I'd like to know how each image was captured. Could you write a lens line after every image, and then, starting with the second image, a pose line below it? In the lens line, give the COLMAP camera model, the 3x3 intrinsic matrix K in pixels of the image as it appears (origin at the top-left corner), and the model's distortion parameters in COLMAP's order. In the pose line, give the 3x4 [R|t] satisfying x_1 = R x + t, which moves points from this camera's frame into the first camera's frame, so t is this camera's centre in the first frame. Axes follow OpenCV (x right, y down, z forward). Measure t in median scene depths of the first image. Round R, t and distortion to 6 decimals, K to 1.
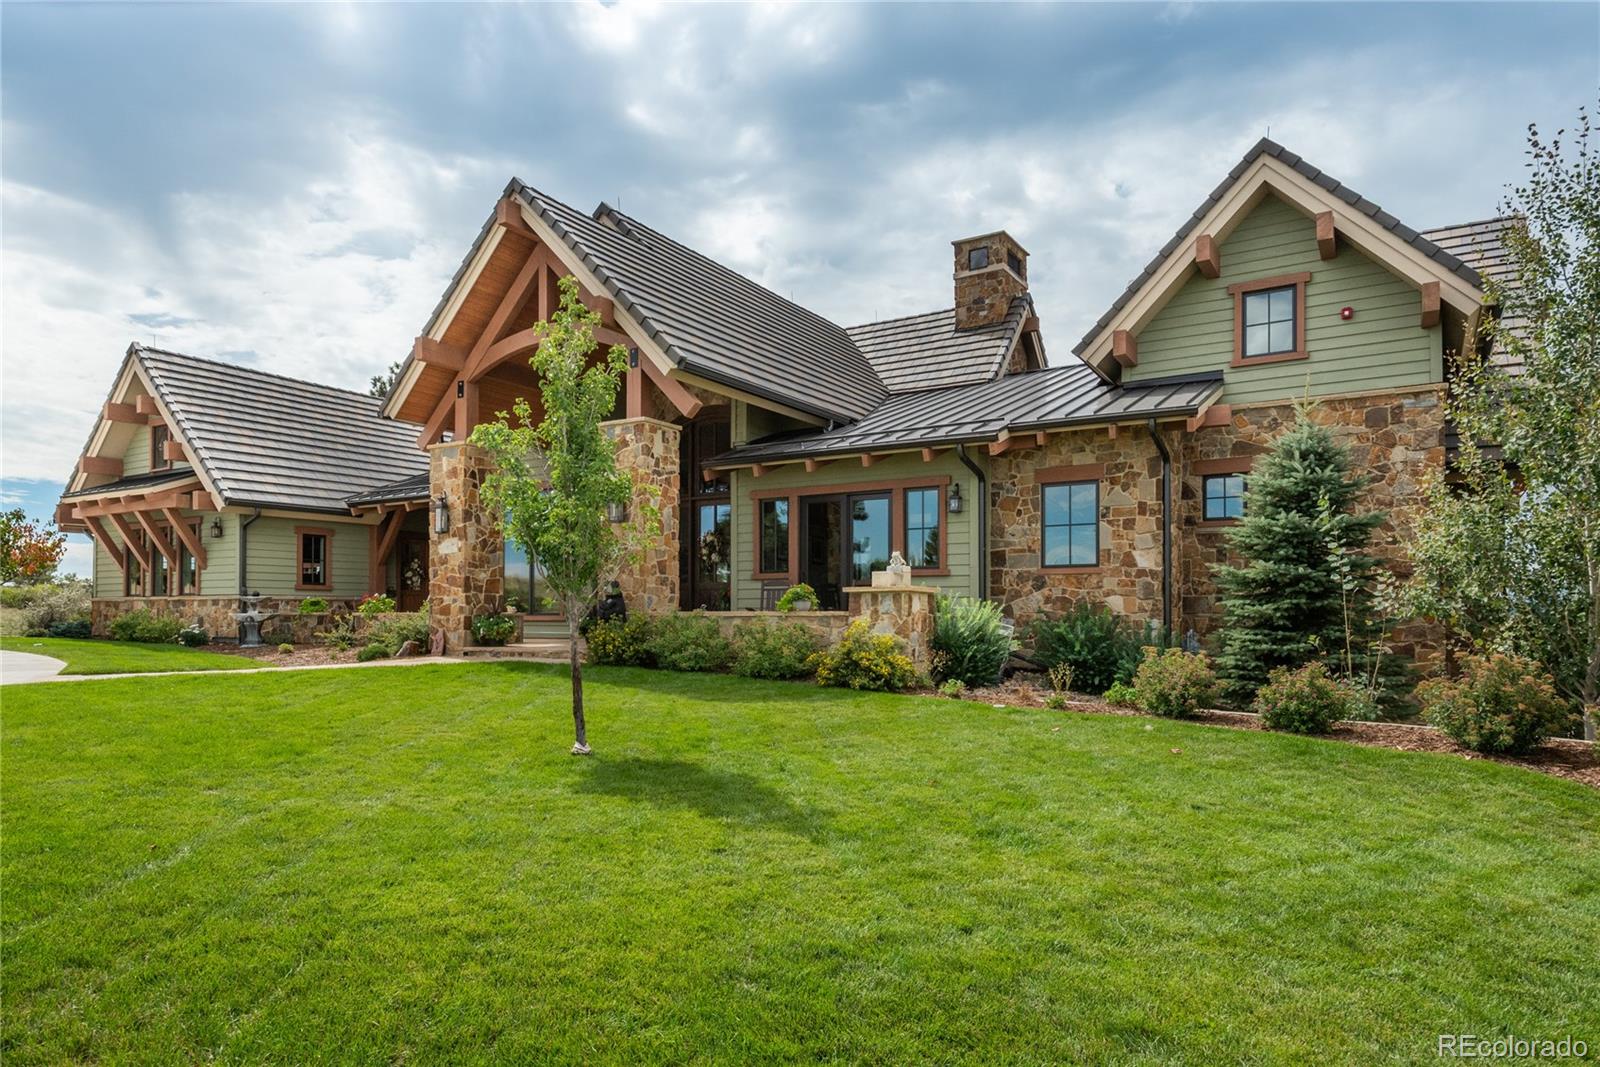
lens RADIAL K [[981.1, 0, 727.0], [0, 981.1, 599.3], [0, 0, 1]] dist [0.023207, 0.000538]
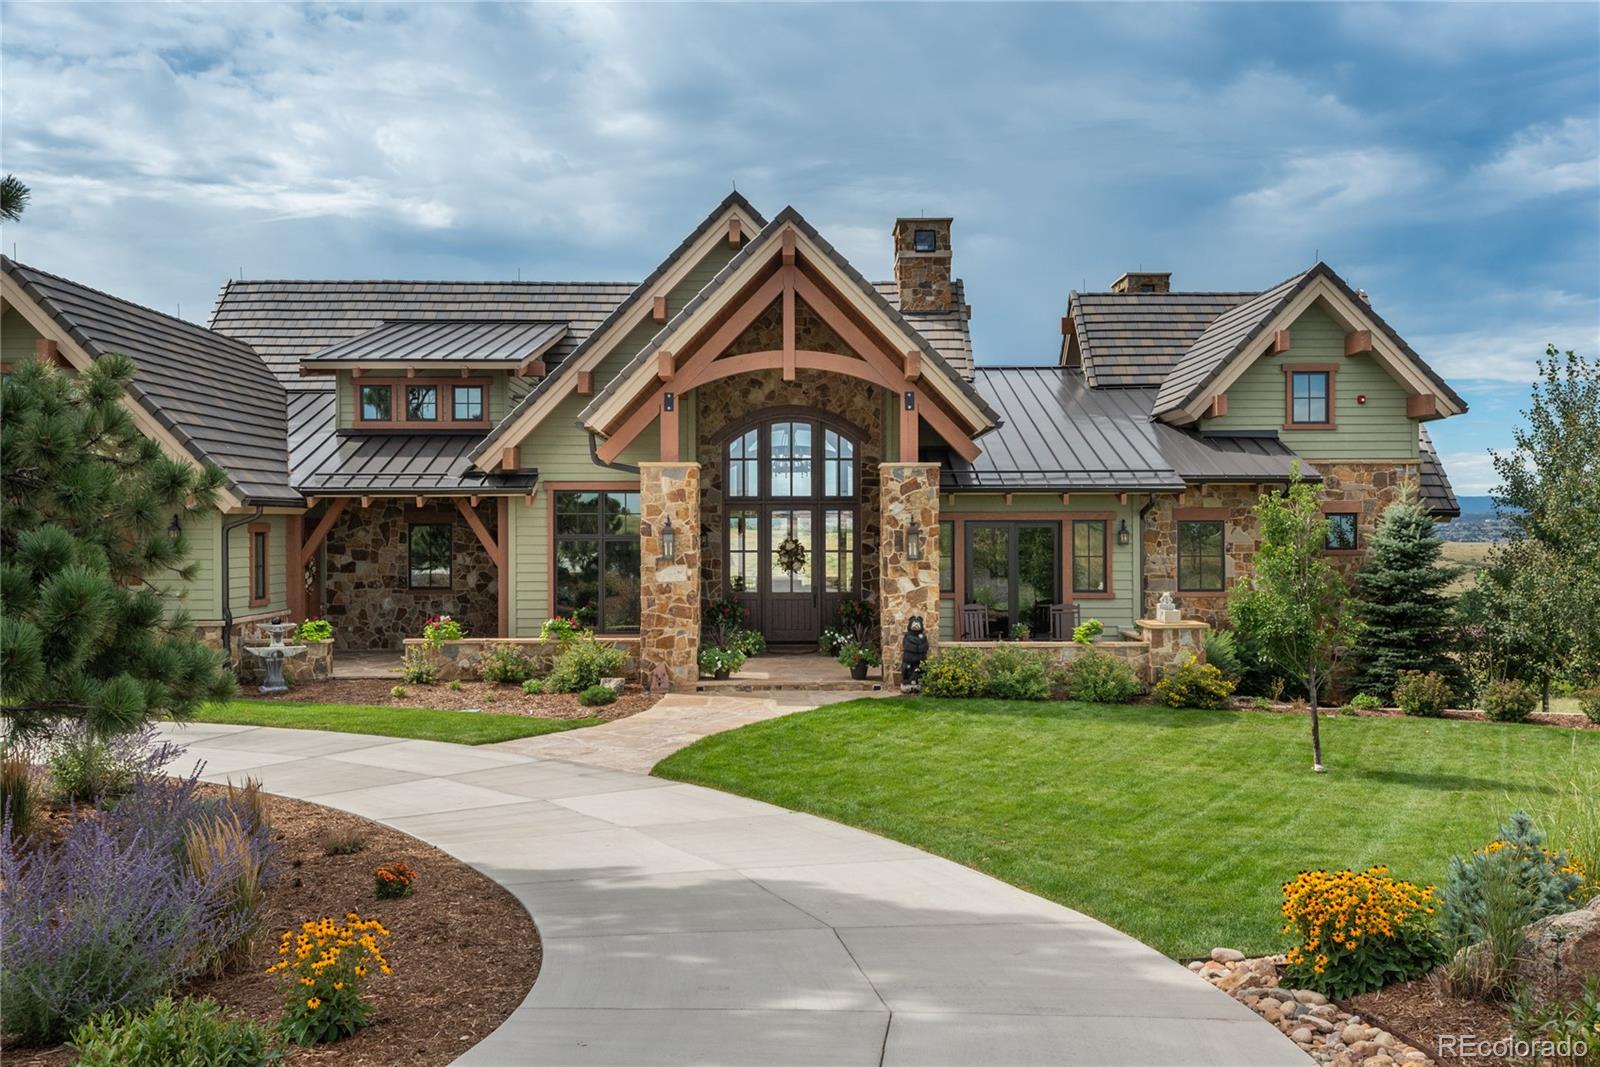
lens RADIAL K [[1509.2, 0, 798.4], [0, 1509.2, 537.2], [0, 0, 1]] dist [0.098170, -0.169135]
pose [[0.835490, -0.005467, 0.549479, -1.065391], [-0.004768, 0.999841, 0.017199, -0.125356], [-0.549485, -0.016989, 0.835331, -0.284580]]
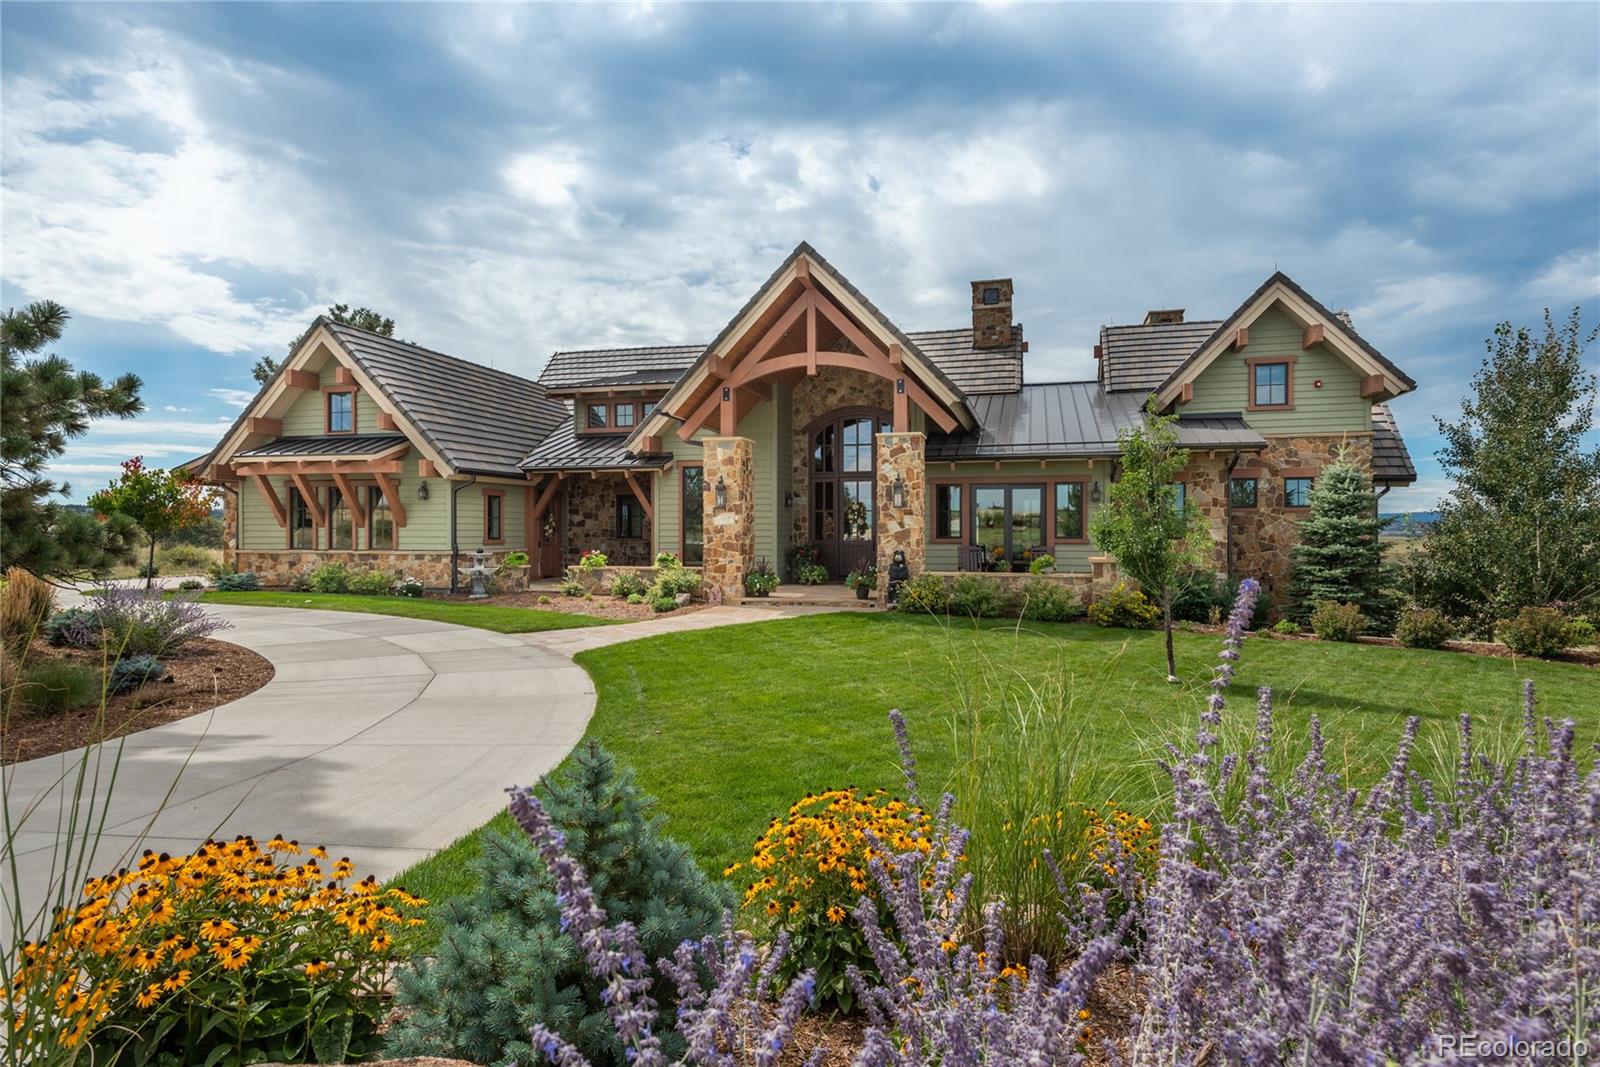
lens RADIAL K [[876.2, 0, 798.4], [0, 876.2, 533.3], [0, 0, 1]] dist [0.058567, -0.035350]
pose [[0.949881, -0.001926, 0.312605, -0.602444], [-0.003417, 0.999857, 0.016542, -0.059703], [-0.312593, -0.016781, 0.949739, -0.120543]]
